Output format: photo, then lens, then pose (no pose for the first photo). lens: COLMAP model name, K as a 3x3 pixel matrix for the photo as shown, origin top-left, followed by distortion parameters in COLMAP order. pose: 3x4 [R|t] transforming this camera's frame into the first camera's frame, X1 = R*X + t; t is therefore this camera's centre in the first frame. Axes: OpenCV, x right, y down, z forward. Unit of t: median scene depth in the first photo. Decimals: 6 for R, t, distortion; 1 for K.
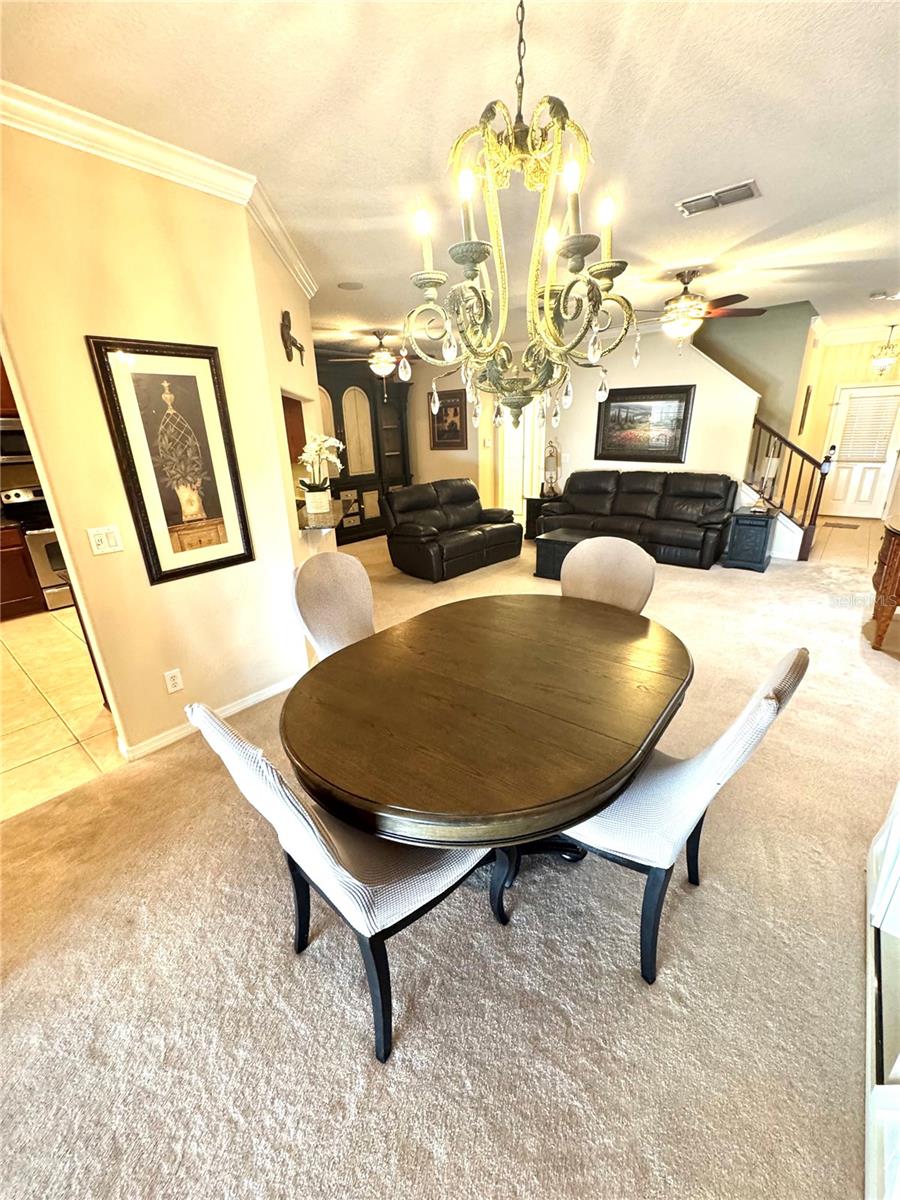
lens RADIAL K [[480.5, 0, 446.4], [0, 480.5, 599.8], [0, 0, 1]] dist [-0.000700, 0.000041]
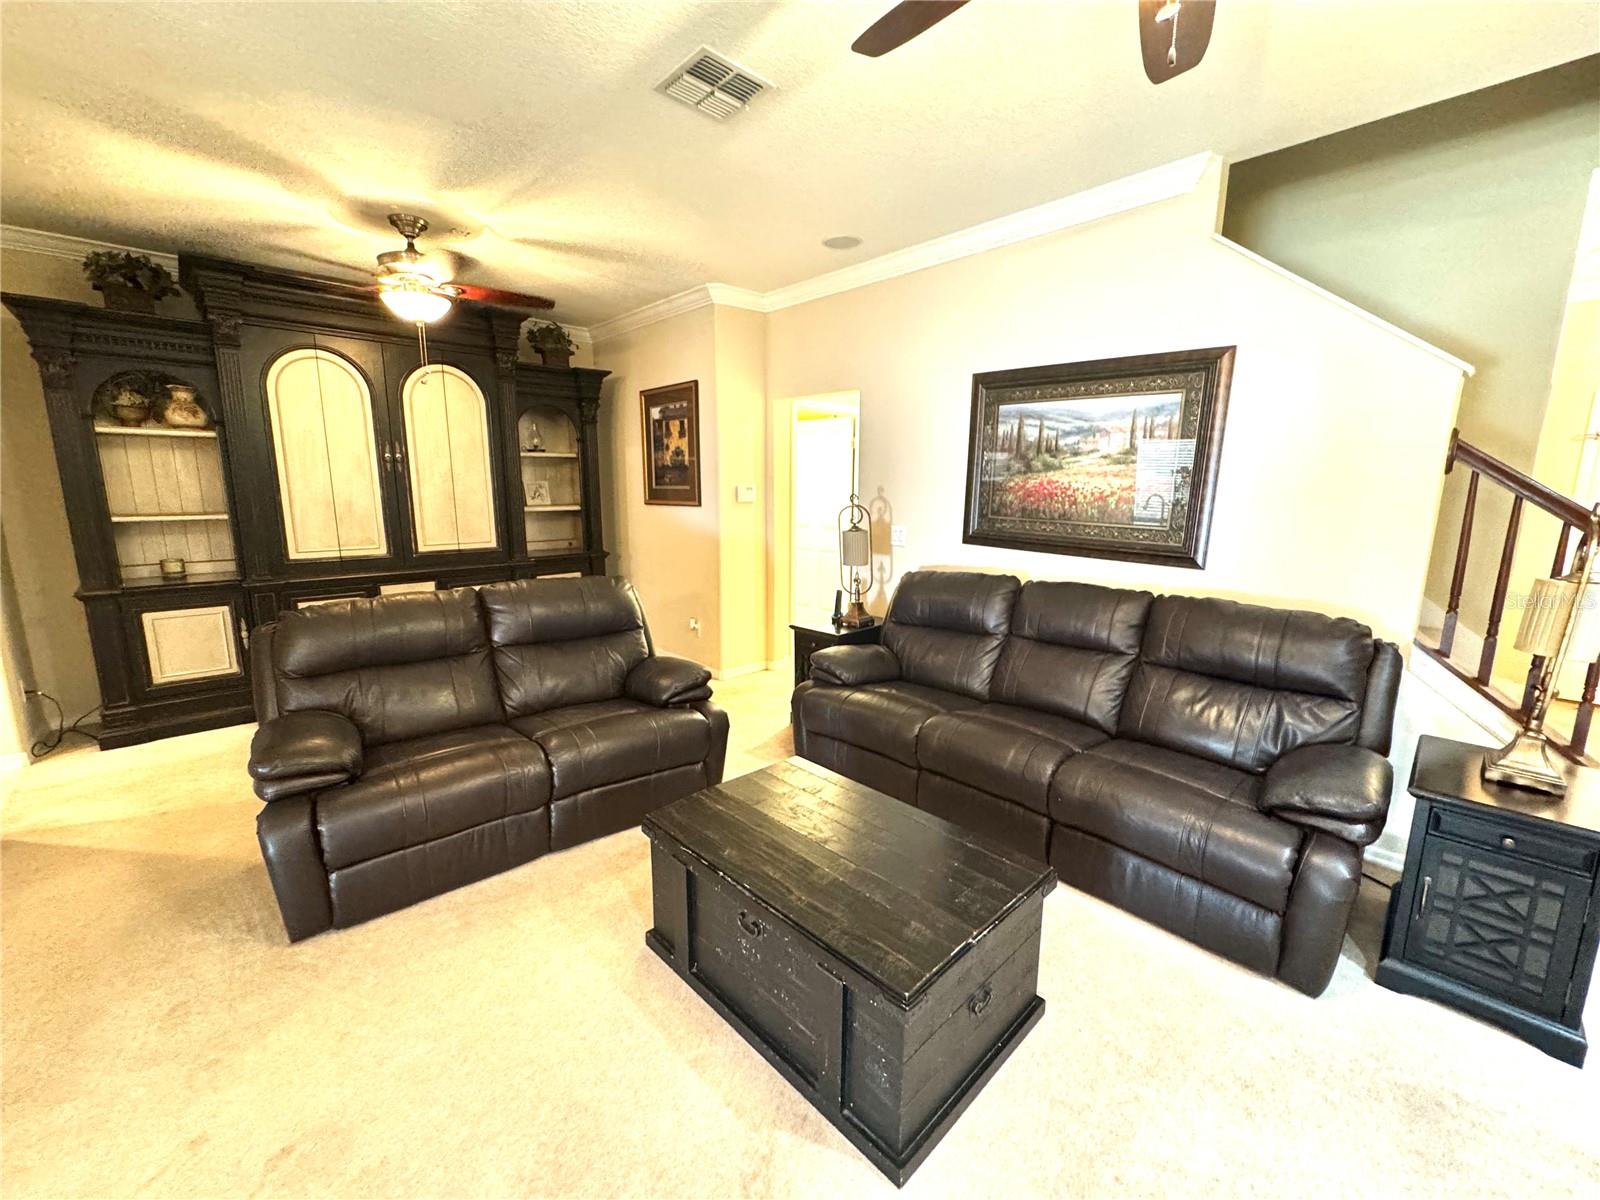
lens RADIAL K [[640.7, 0, 798.6], [0, 640.7, 599.9], [0, 0, 1]] dist [-0.000700, 0.000041]
pose [[0.992542, 0.057630, -0.107419, 0.249245], [-0.074145, 0.984856, -0.156721, -0.163523], [0.096760, 0.163517, 0.981784, 0.508253]]
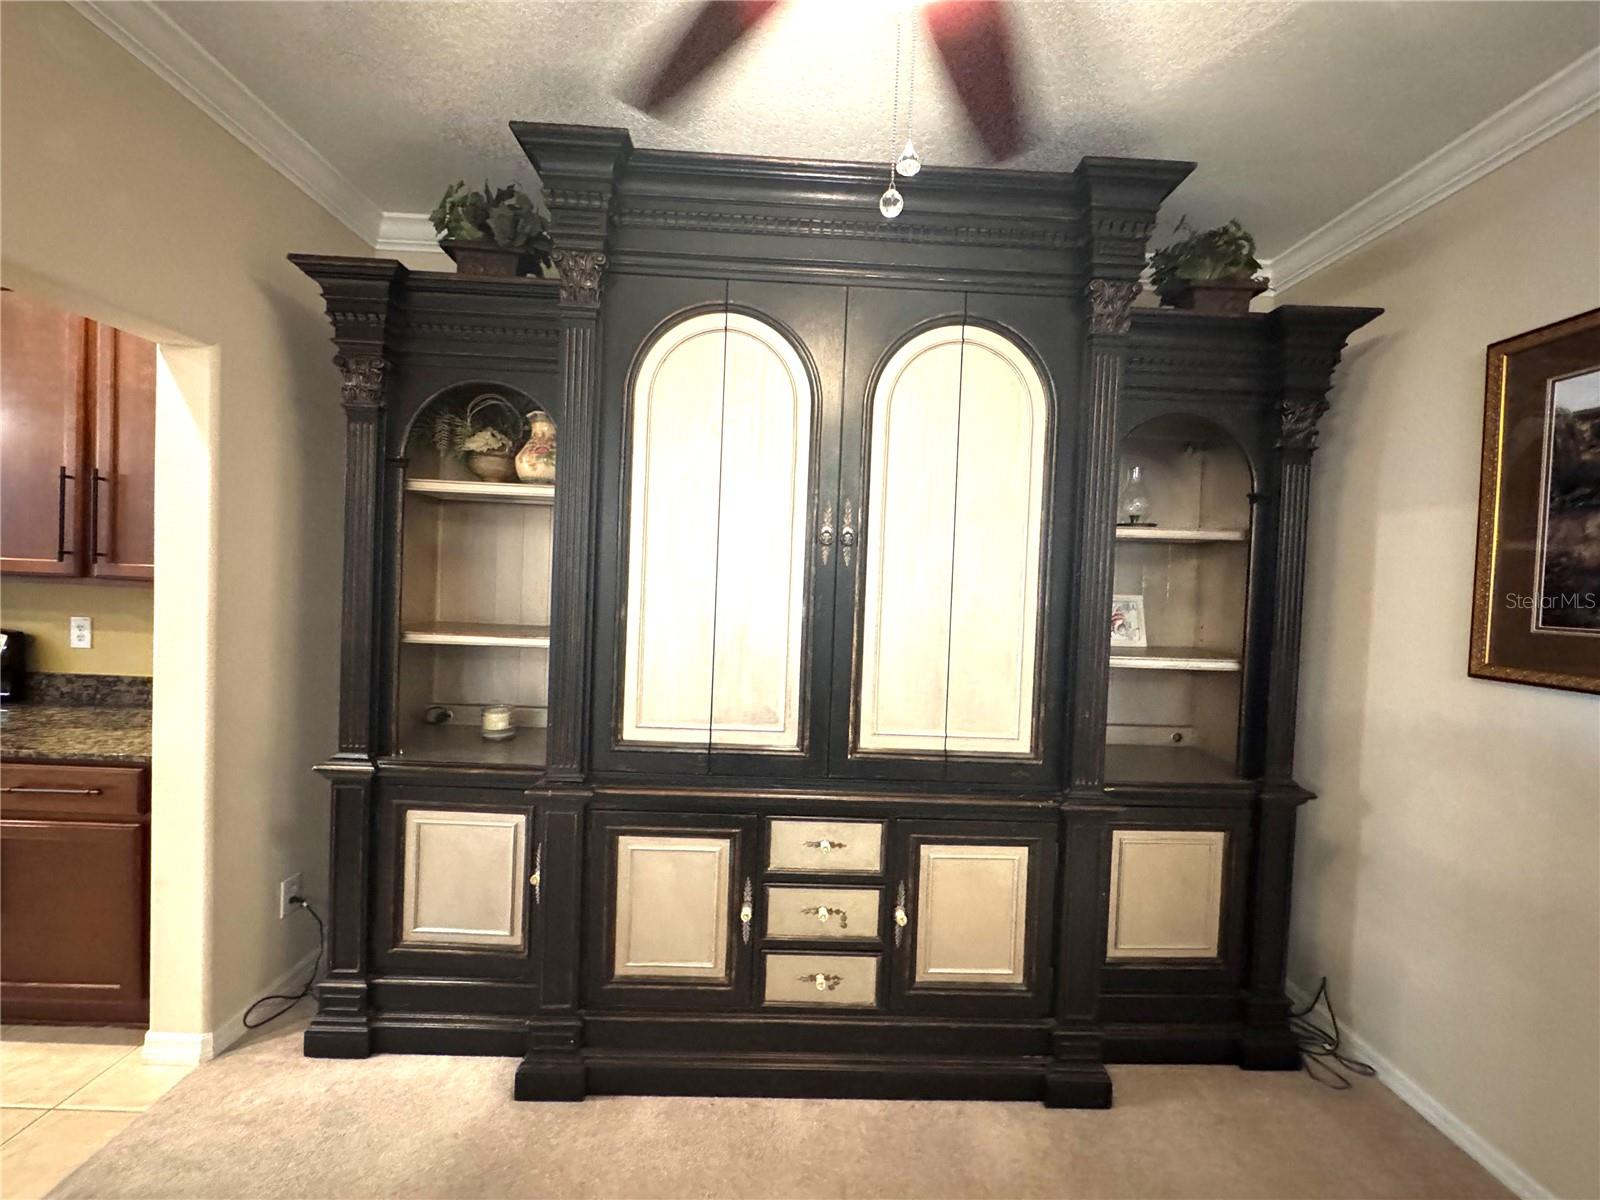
lens RADIAL K [[640.7, 0, 794.4], [0, 640.7, 594.3], [0, 0, 1]] dist [-0.000700, 0.000041]
pose [[0.664411, 0.077979, -0.743288, -0.033722], [-0.307224, 0.935123, -0.176516, -0.295300], [0.681302, 0.345635, 0.645263, 0.893683]]
